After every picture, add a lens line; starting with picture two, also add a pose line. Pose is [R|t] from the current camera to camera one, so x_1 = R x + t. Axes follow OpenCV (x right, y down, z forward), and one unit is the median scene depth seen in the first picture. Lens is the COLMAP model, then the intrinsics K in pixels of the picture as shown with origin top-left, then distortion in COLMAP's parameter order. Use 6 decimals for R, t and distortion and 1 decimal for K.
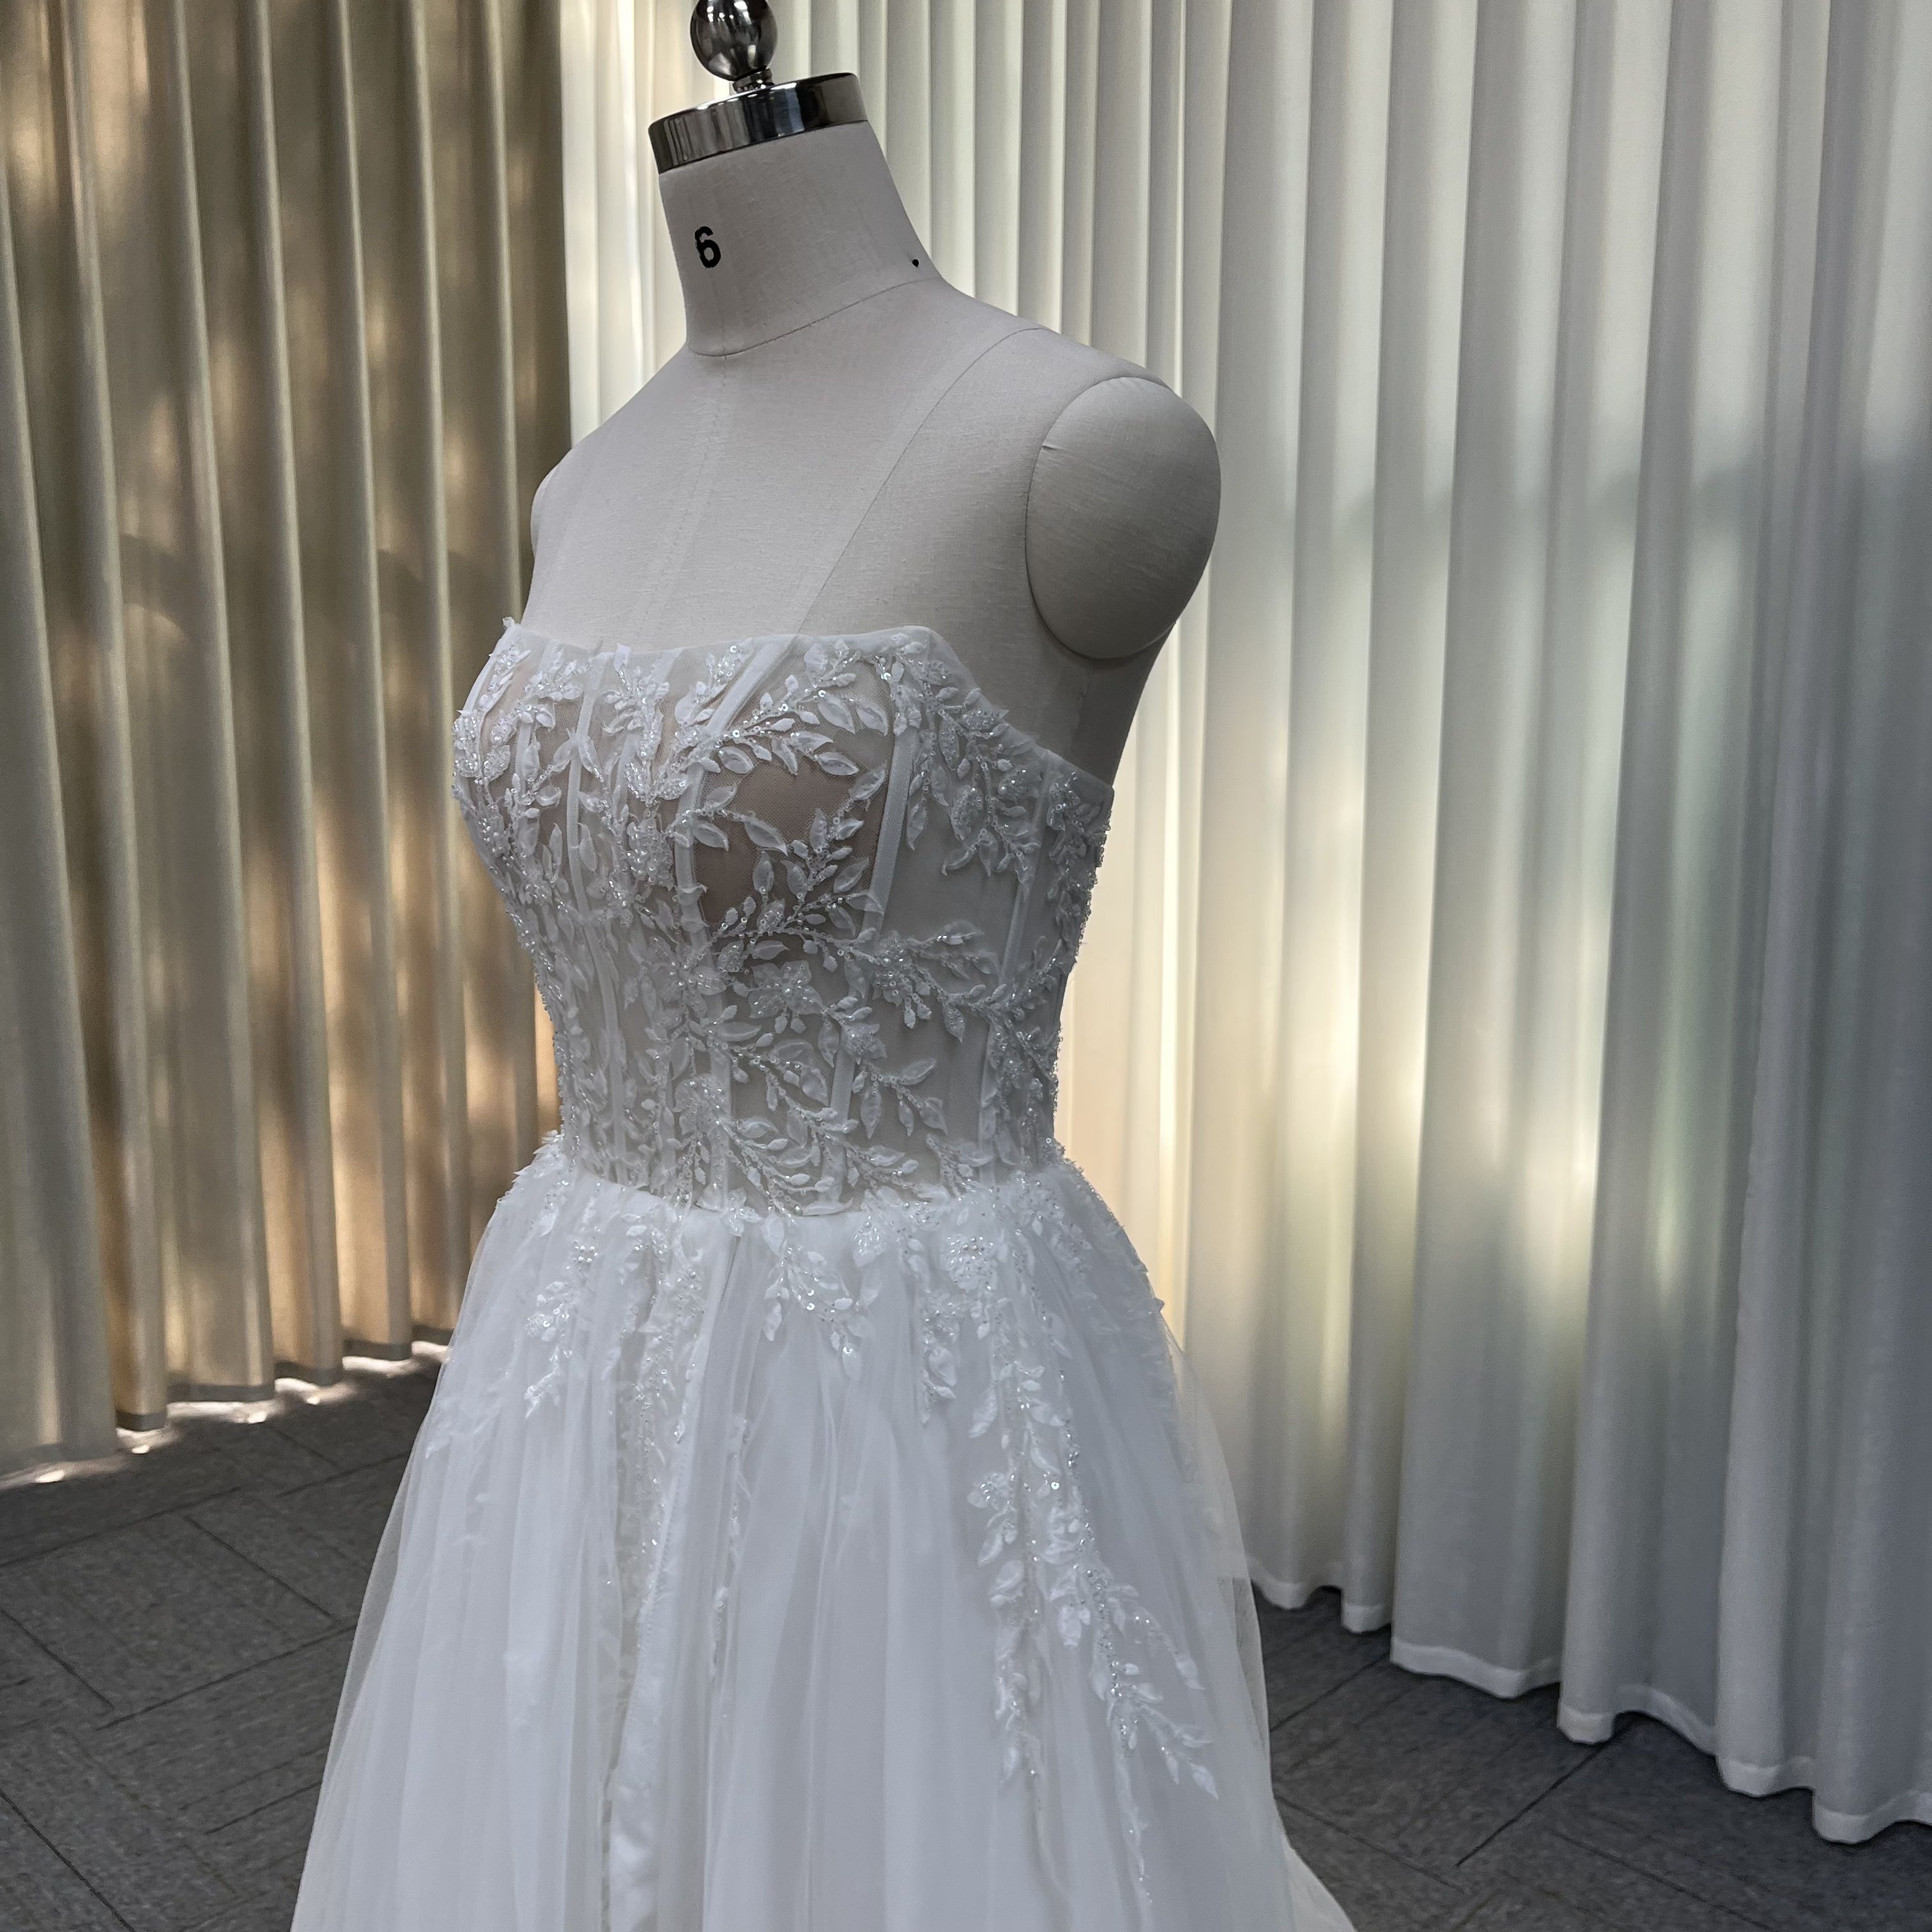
lens RADIAL K [[1947.8, 0, 934.2], [0, 1947.8, 933.3], [0, 0, 1]] dist [0.074590, -0.092874]
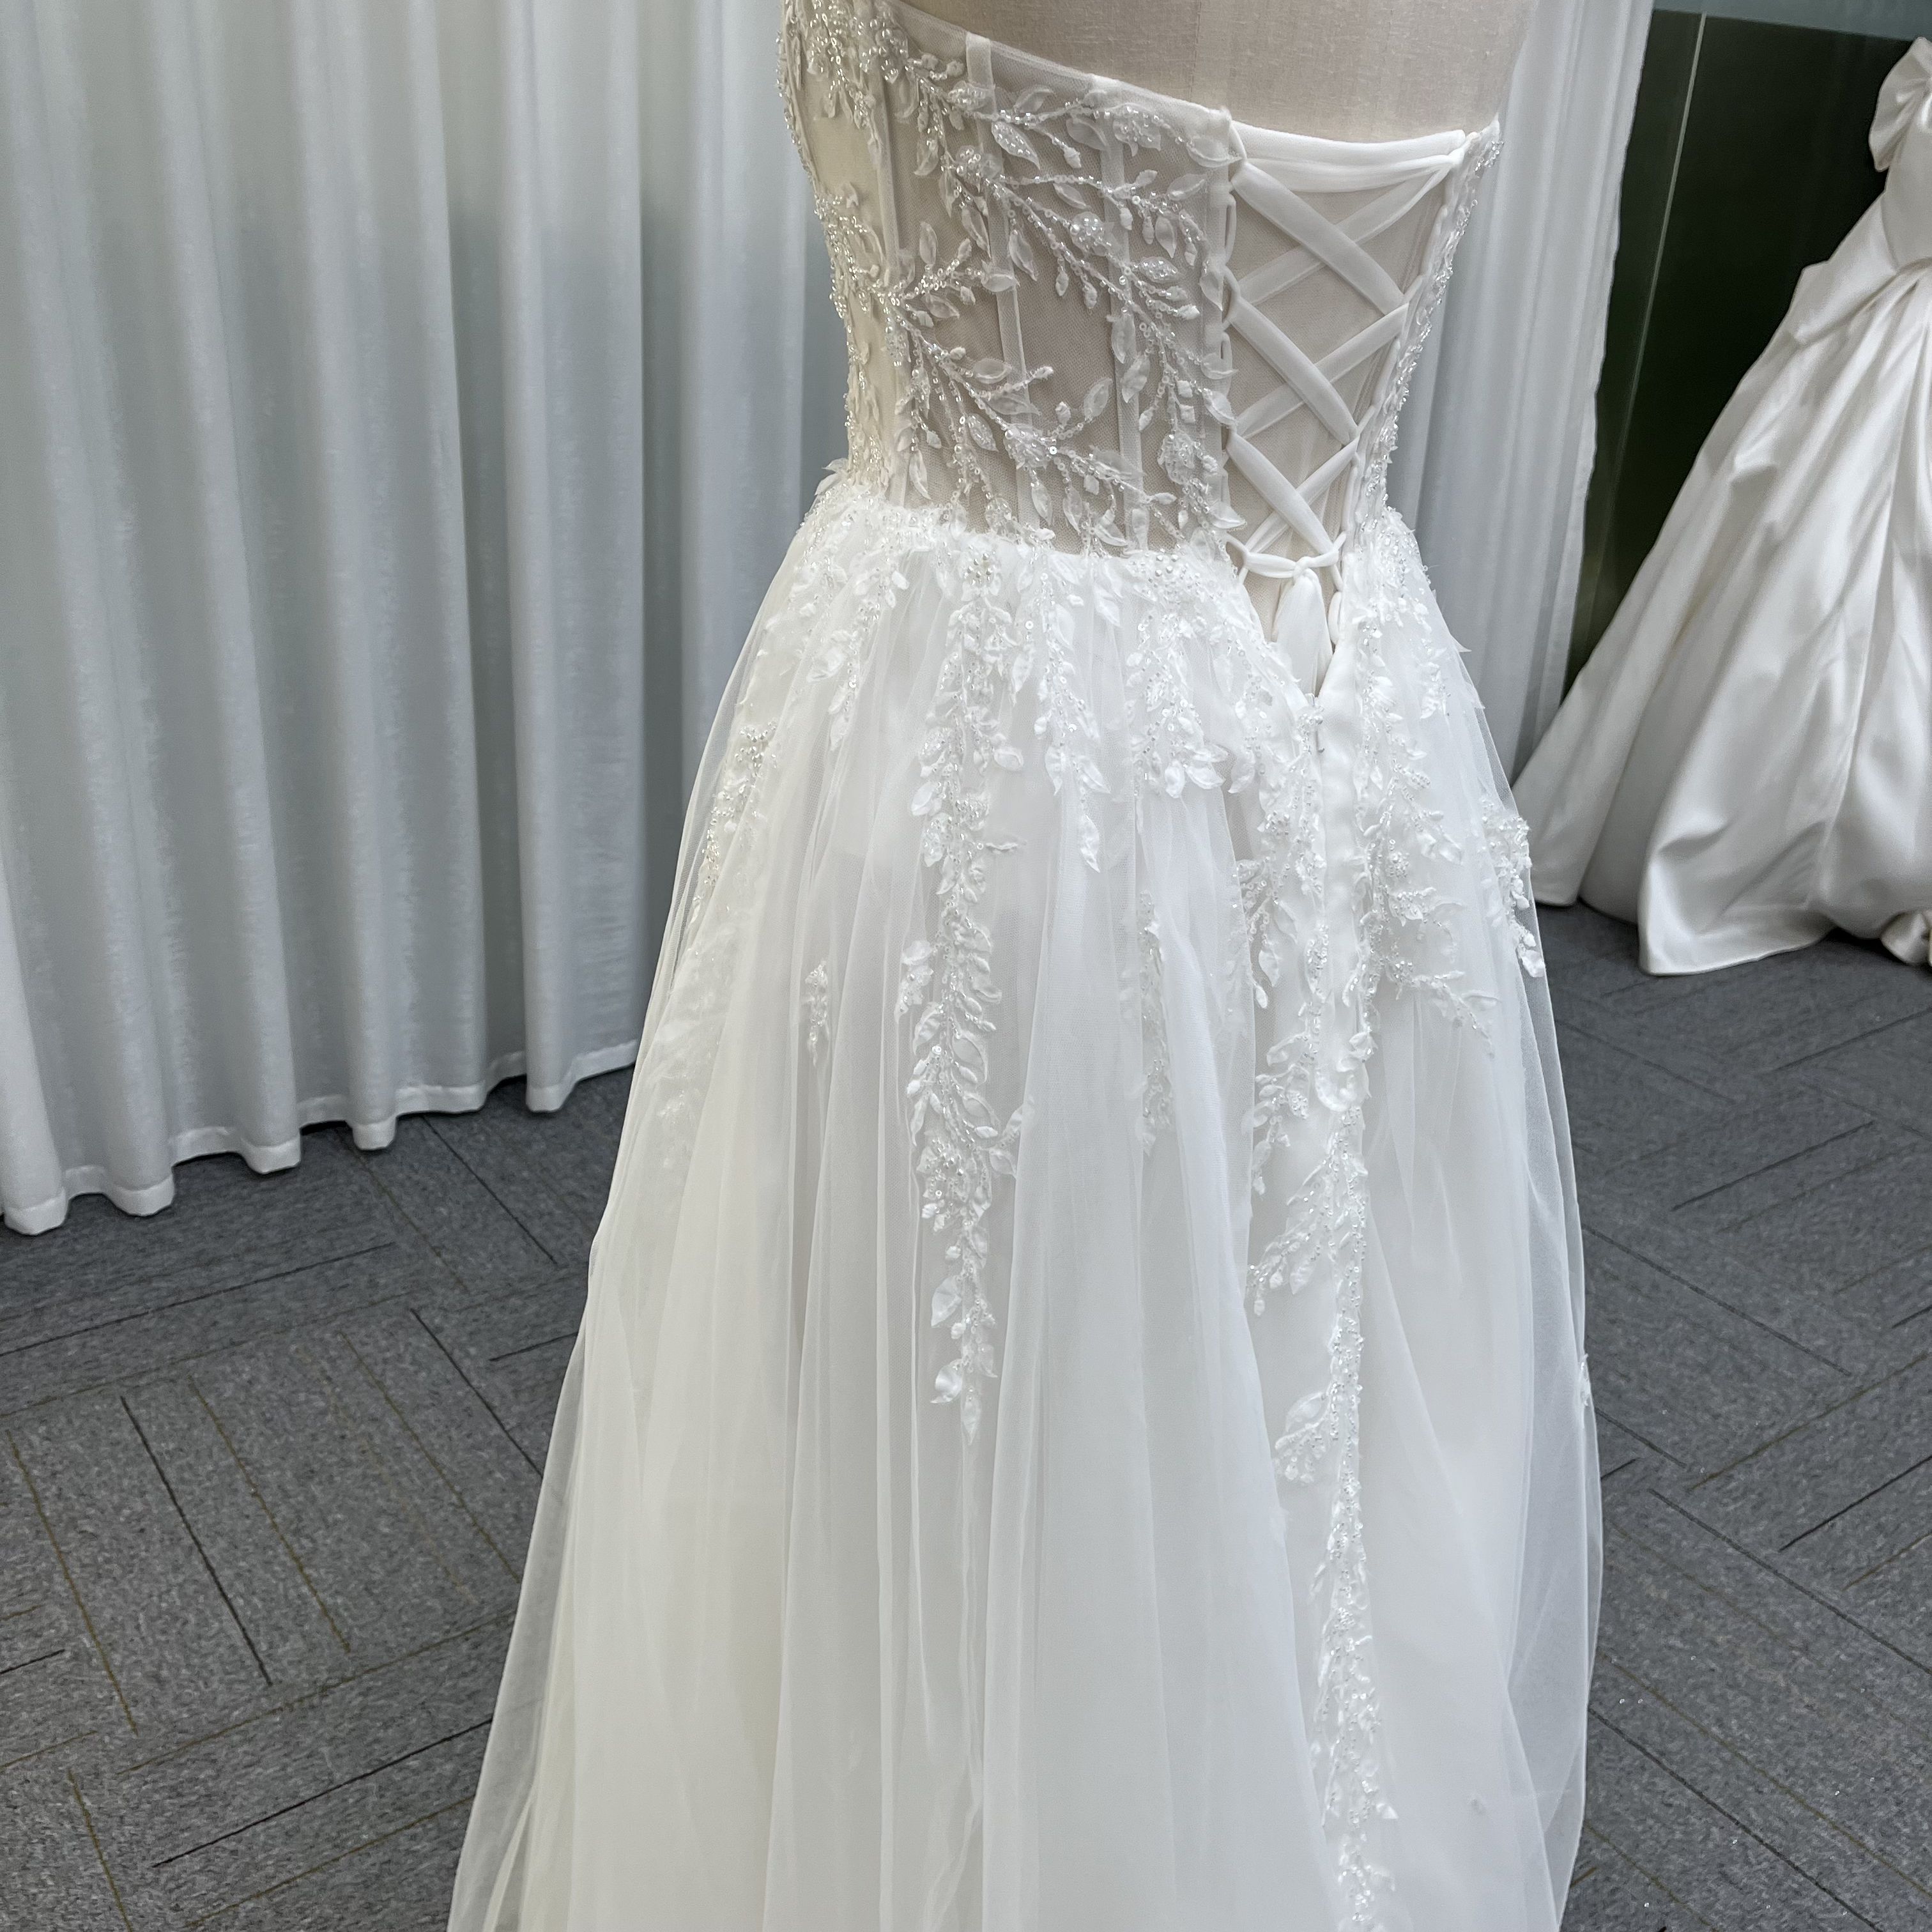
lens RADIAL K [[1966.4, 0, 958.1], [0, 1966.4, 939.1], [0, 0, 1]] dist [0.059590, -0.076569]
pose [[0.162782, -0.378086, 0.911347, -0.355996], [0.094180, 0.925403, 0.367095, -0.020631], [-0.982157, 0.026074, 0.186247, 0.353610]]
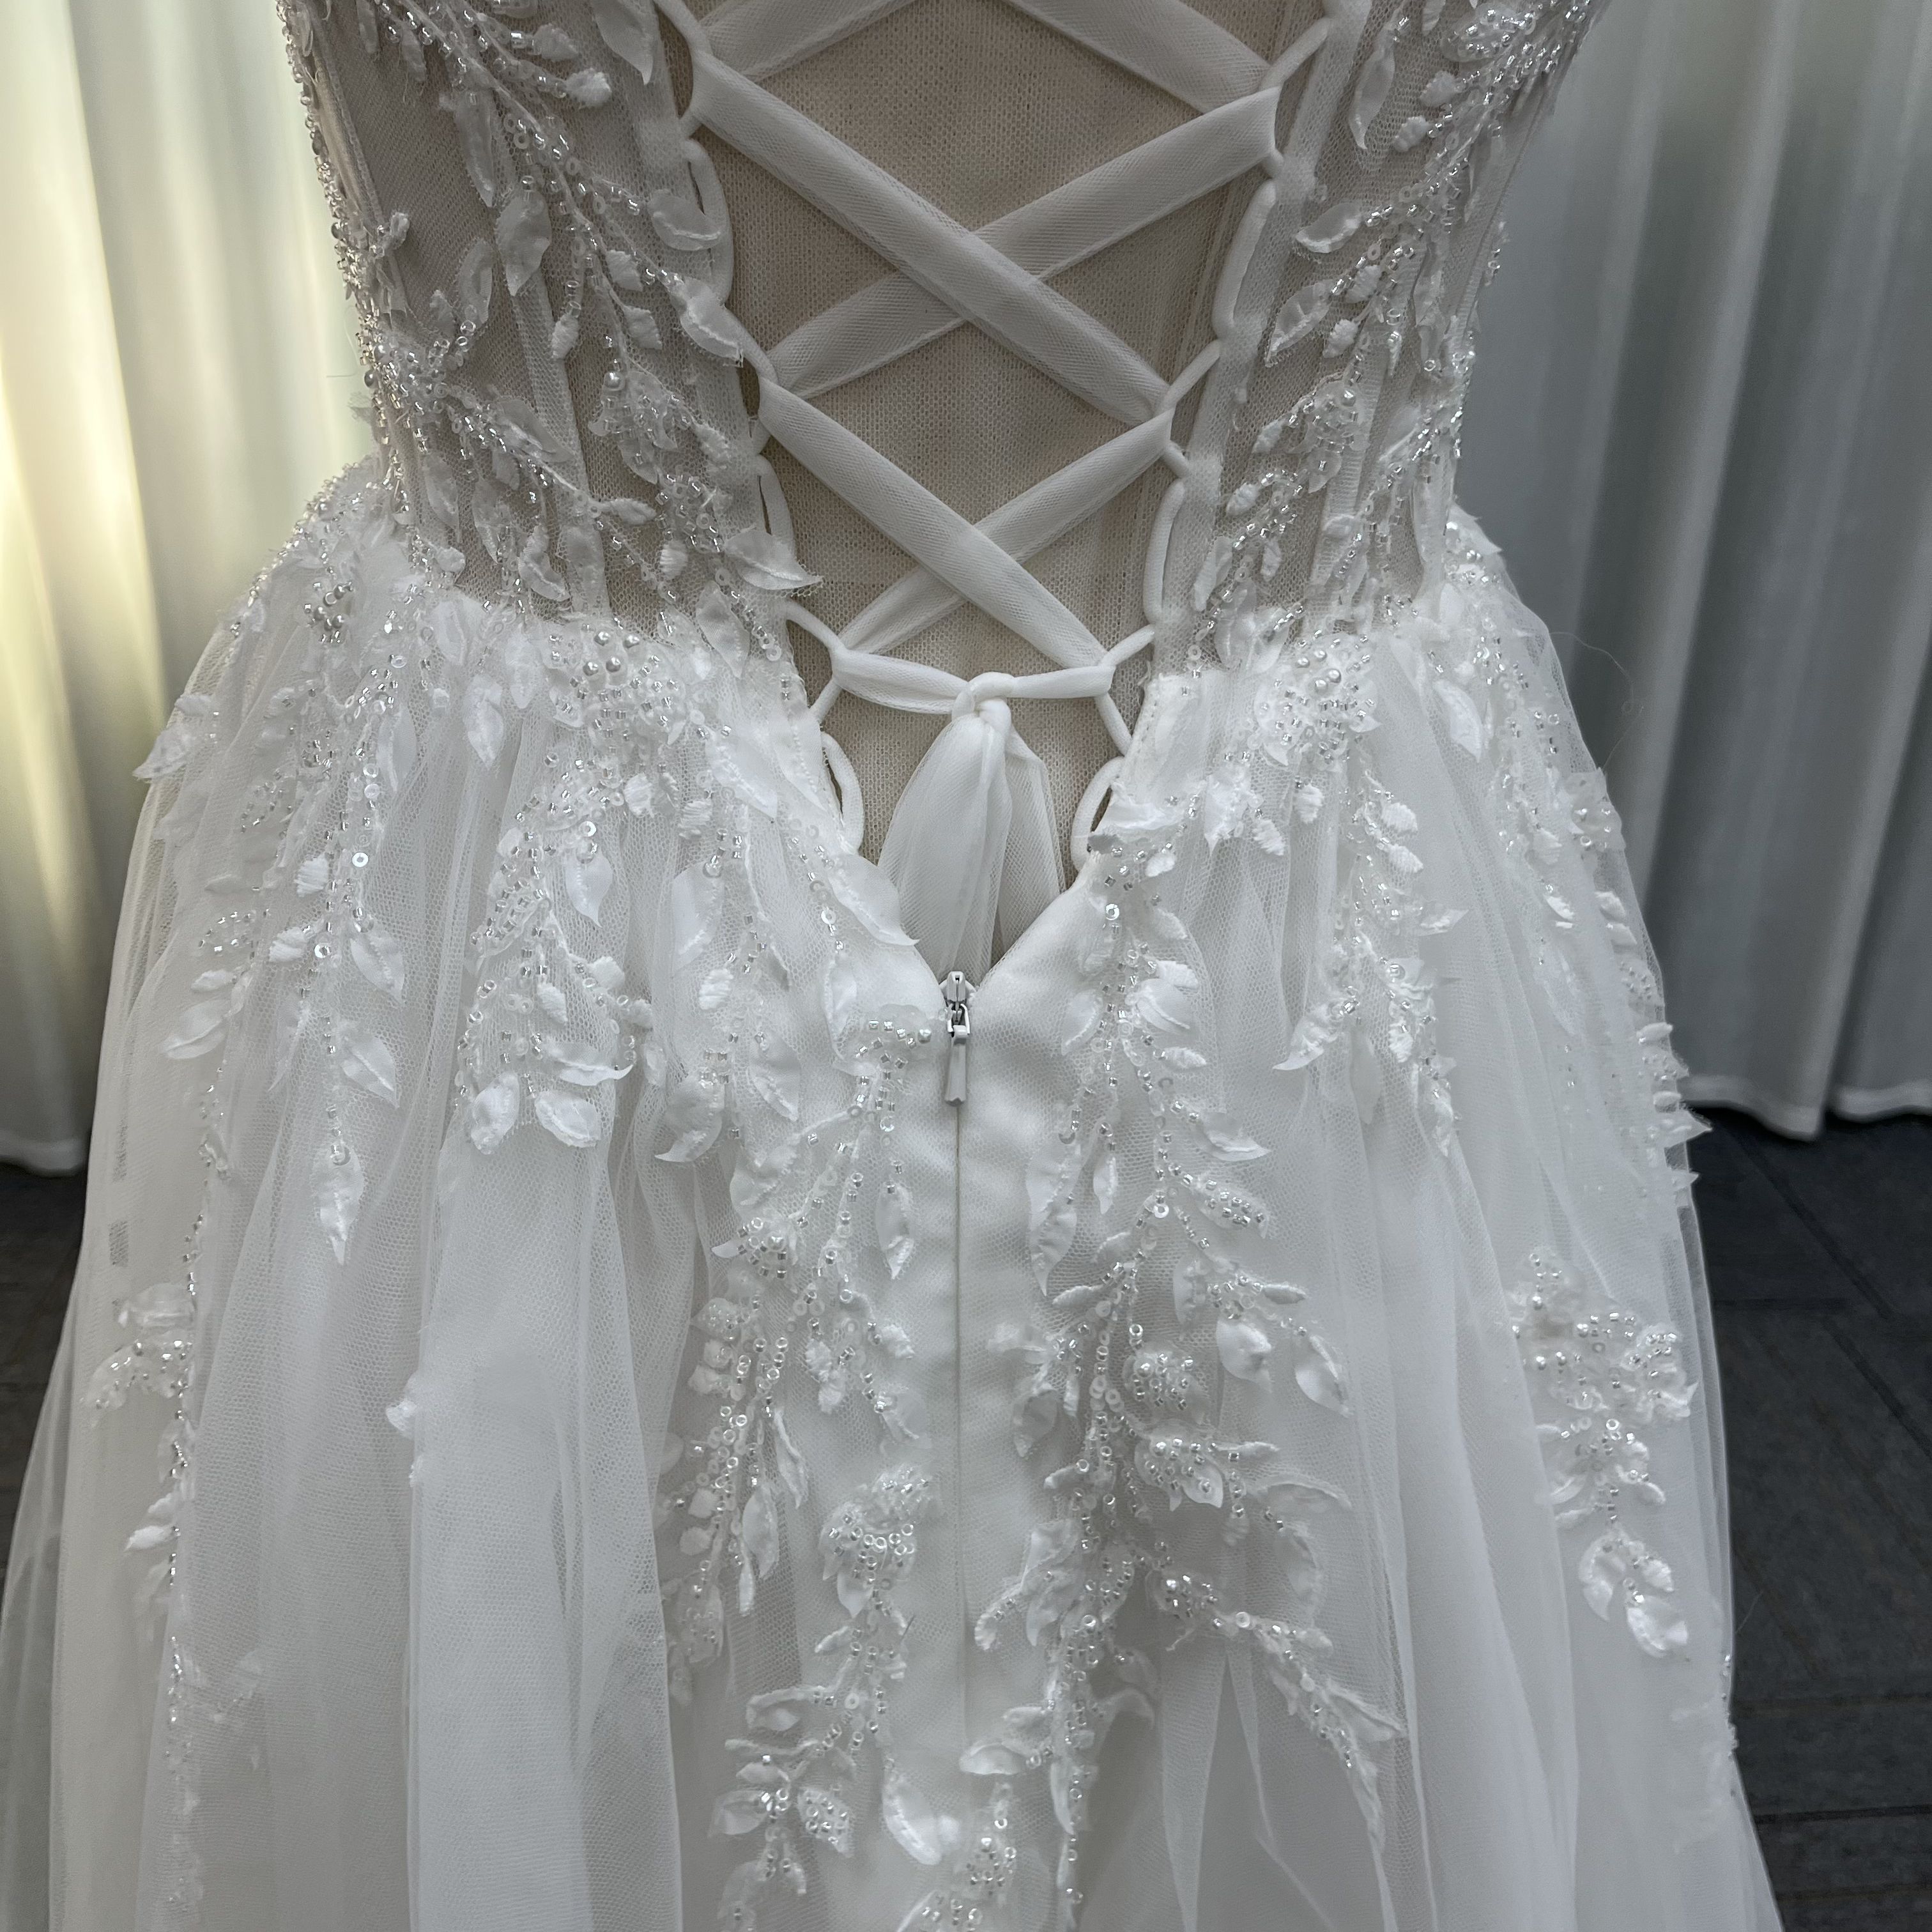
lens RADIAL K [[1986.7, 0, 954.5], [0, 1986.7, 939.9], [0, 0, 1]] dist [0.066777, -0.130919]
pose [[0.654694, -0.310292, 0.689271, -0.136781], [0.088278, 0.937008, 0.337967, 0.014373], [-0.750721, -0.160418, 0.640846, 0.262408]]
